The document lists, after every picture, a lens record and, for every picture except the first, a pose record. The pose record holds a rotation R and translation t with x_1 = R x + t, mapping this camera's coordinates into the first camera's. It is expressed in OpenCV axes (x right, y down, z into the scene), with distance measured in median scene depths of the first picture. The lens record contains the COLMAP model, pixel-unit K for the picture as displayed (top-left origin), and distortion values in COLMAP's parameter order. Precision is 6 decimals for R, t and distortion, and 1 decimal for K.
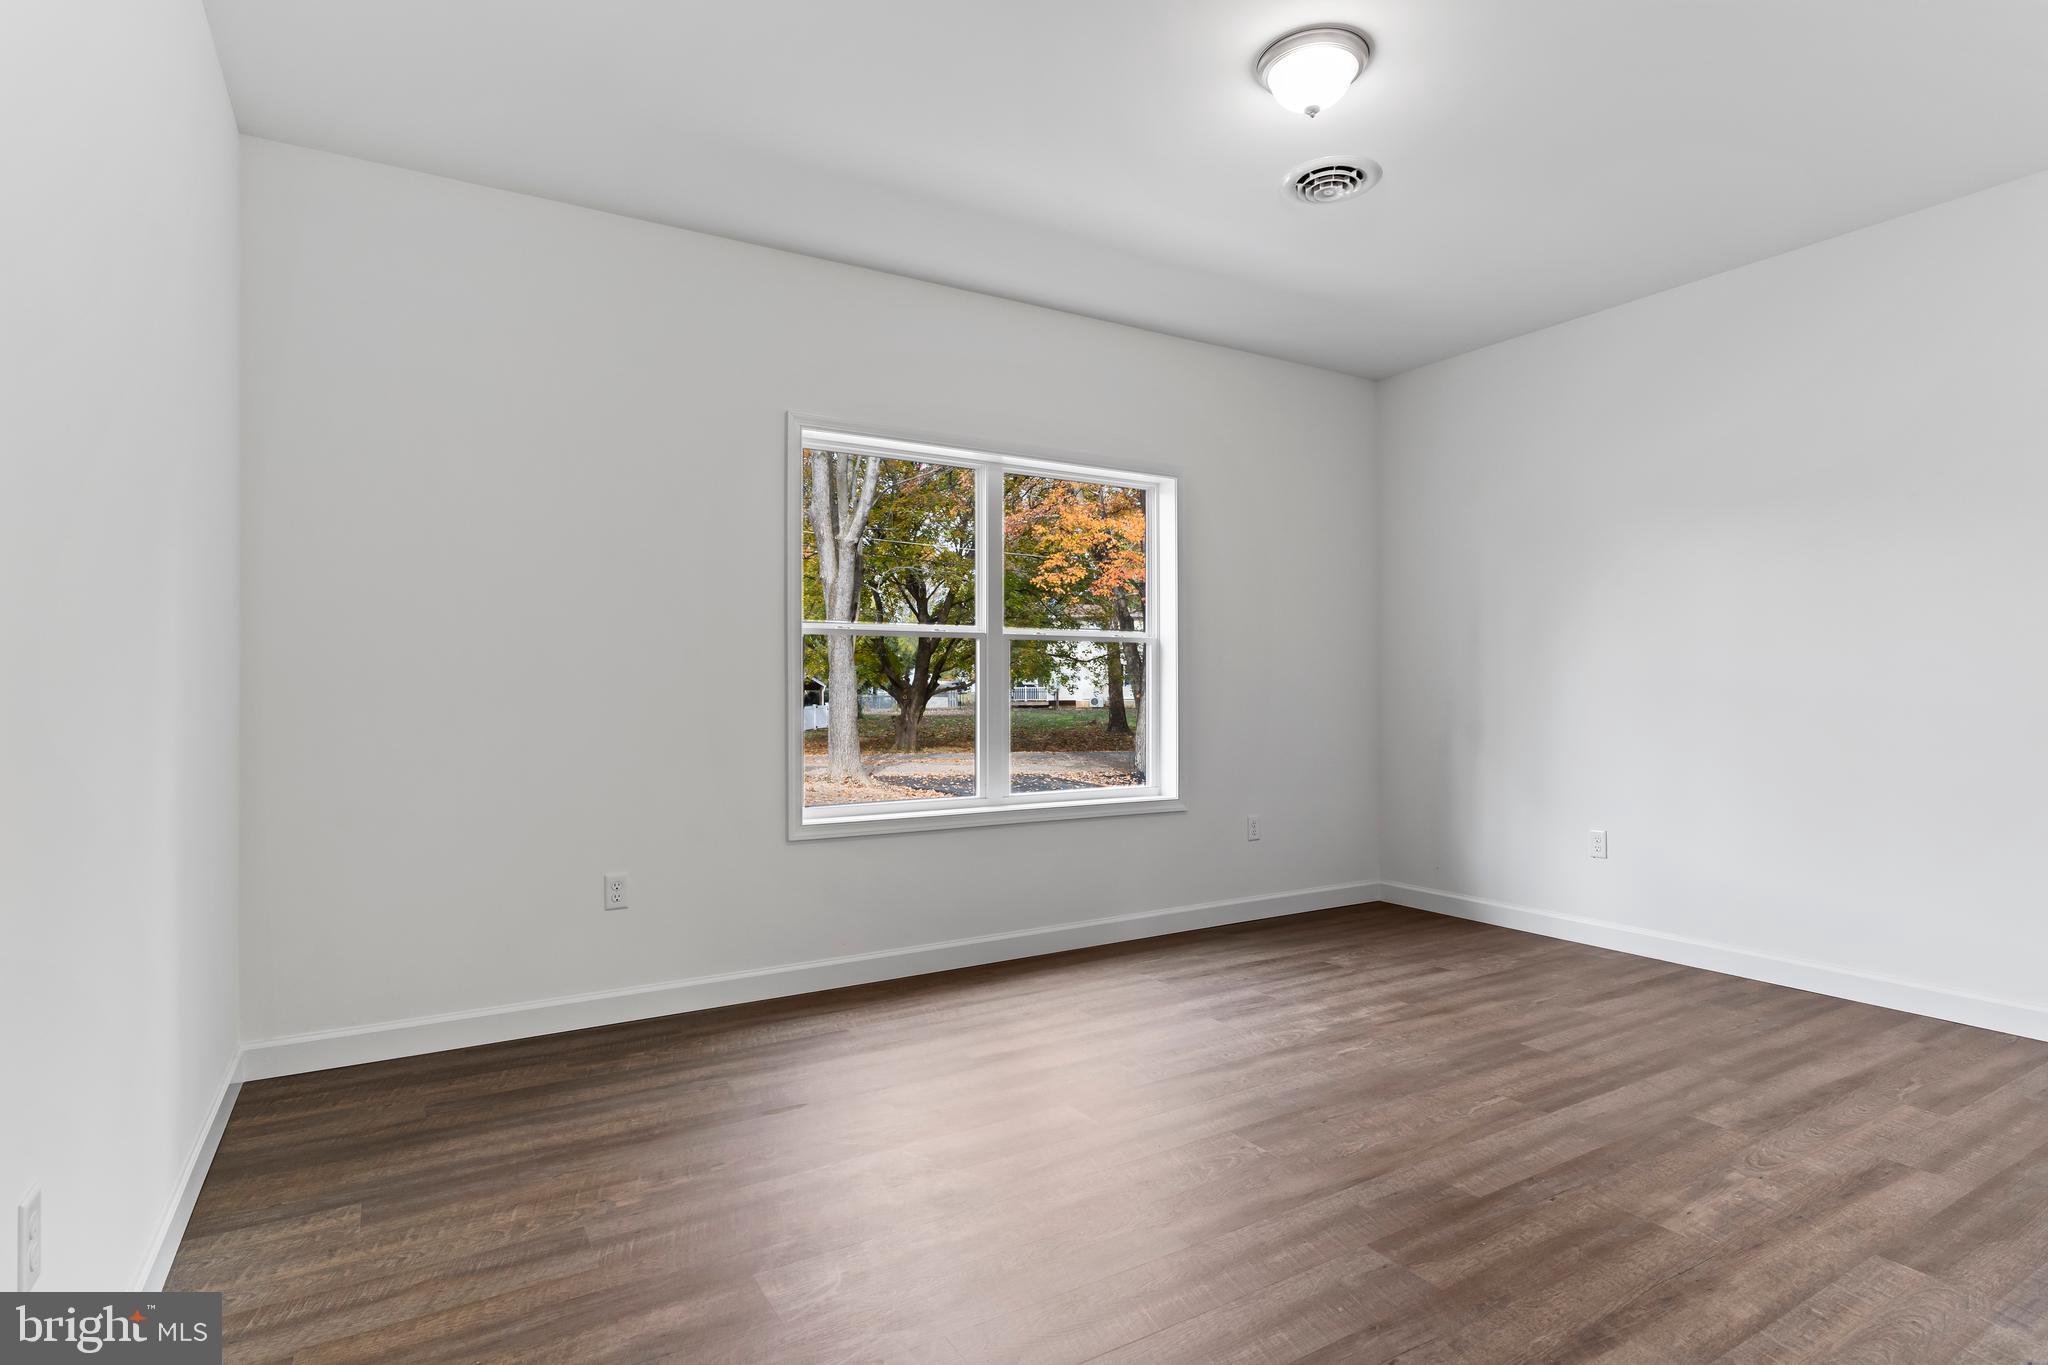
lens RADIAL K [[1053.5, 0, 1036.0], [0, 1053.5, 691.0], [0, 0, 1]] dist [-0.011513, 0.009420]
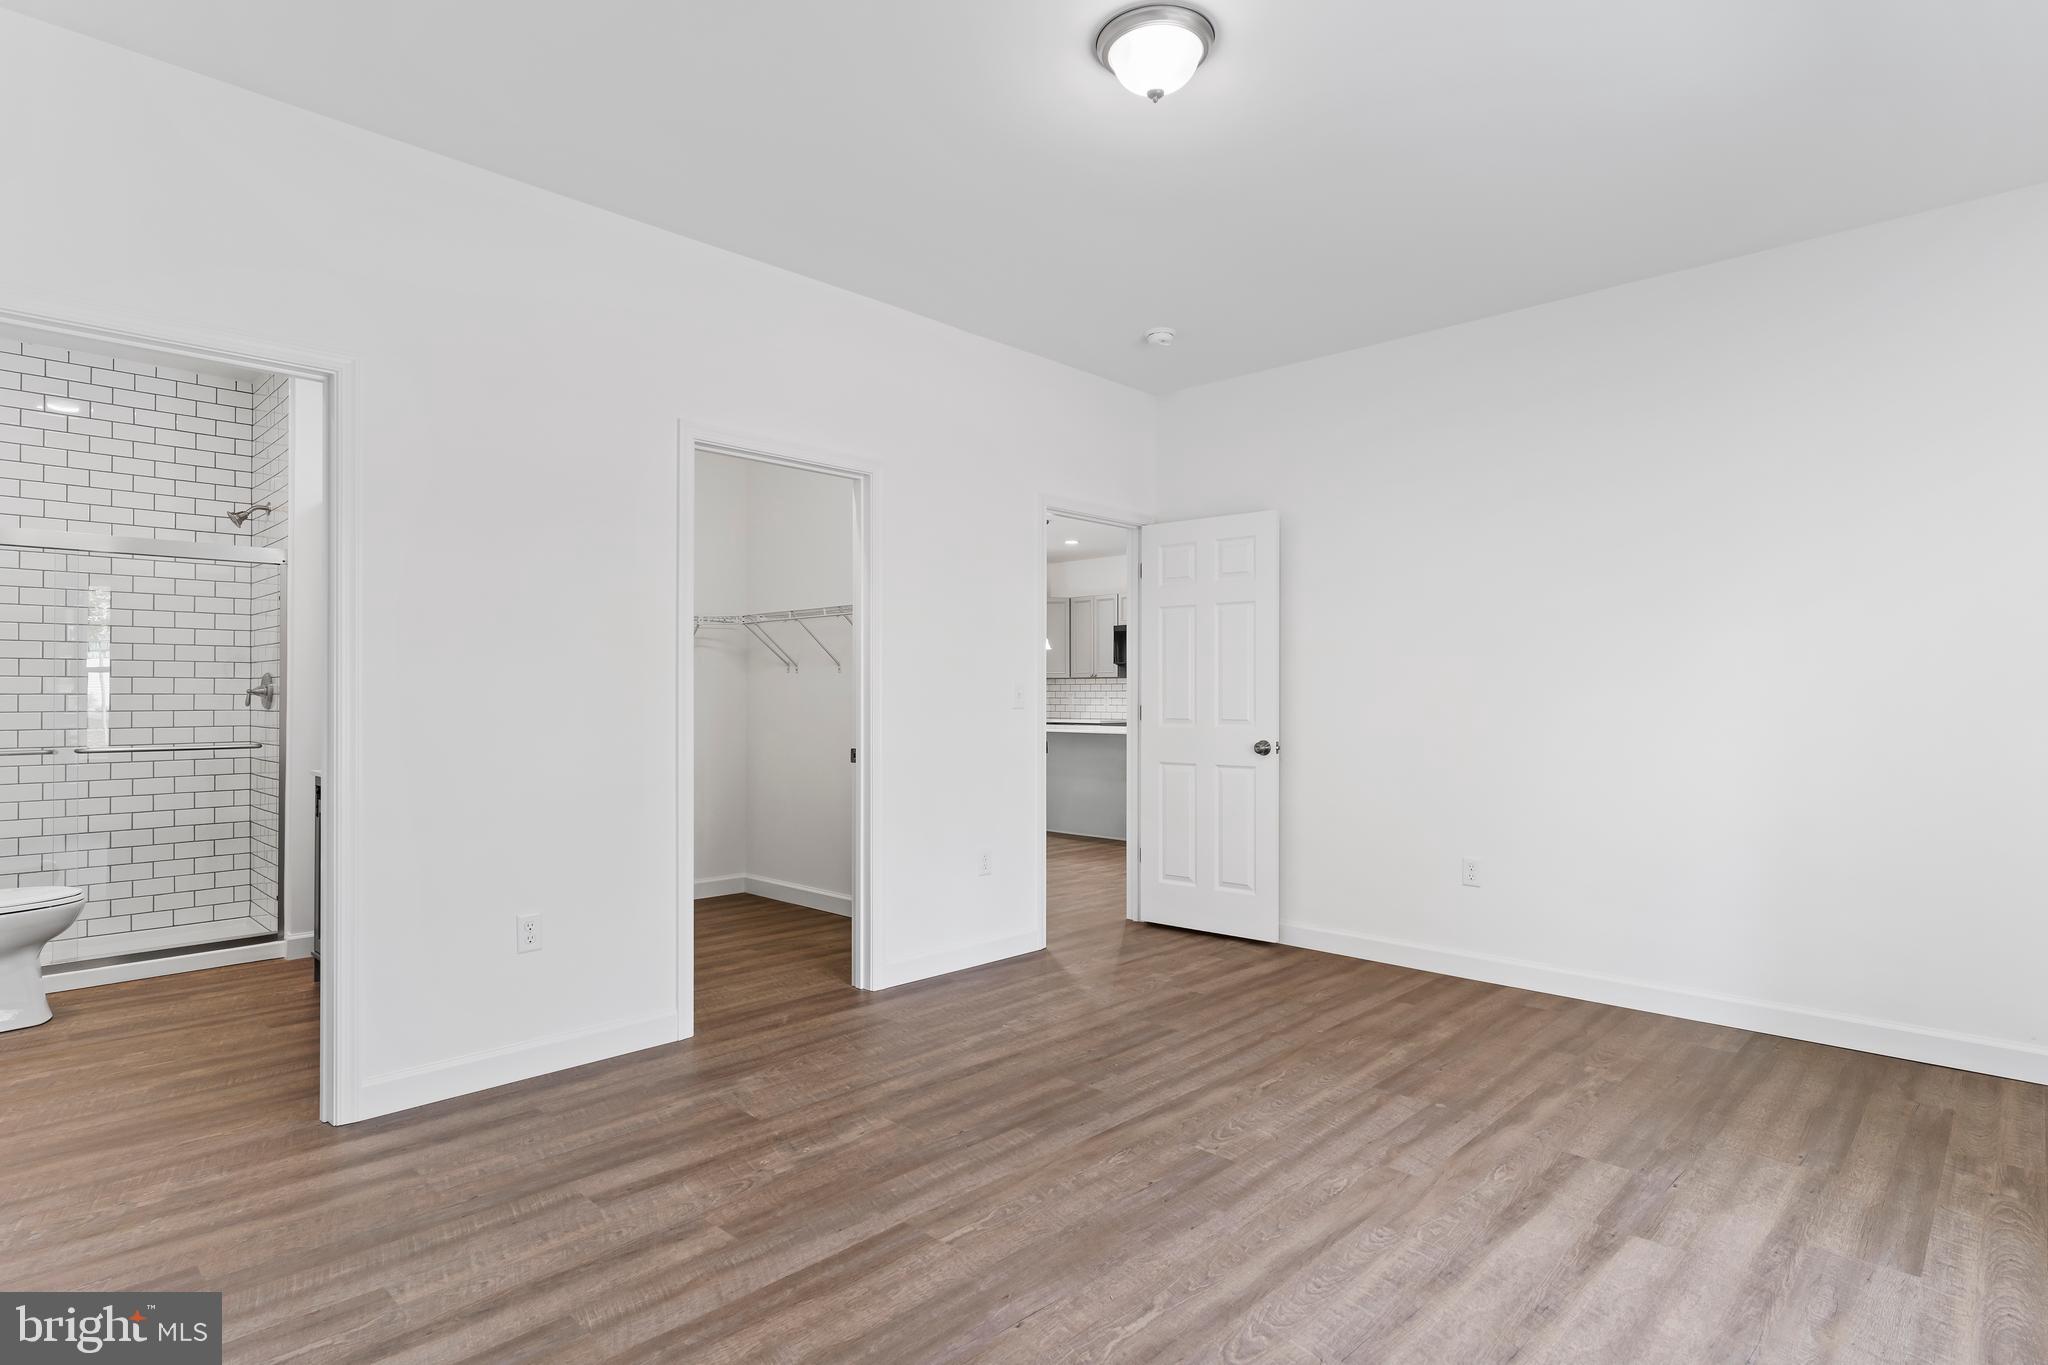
lens RADIAL K [[1053.5, 0, 1027.9], [0, 1053.5, 688.7], [0, 0, 1]] dist [-0.011513, 0.009420]
pose [[-0.969810, 0.000546, -0.243861, 0.666120], [0.002667, 0.999961, -0.008368, -0.025972], [0.243847, -0.008766, -0.969774, 2.065498]]
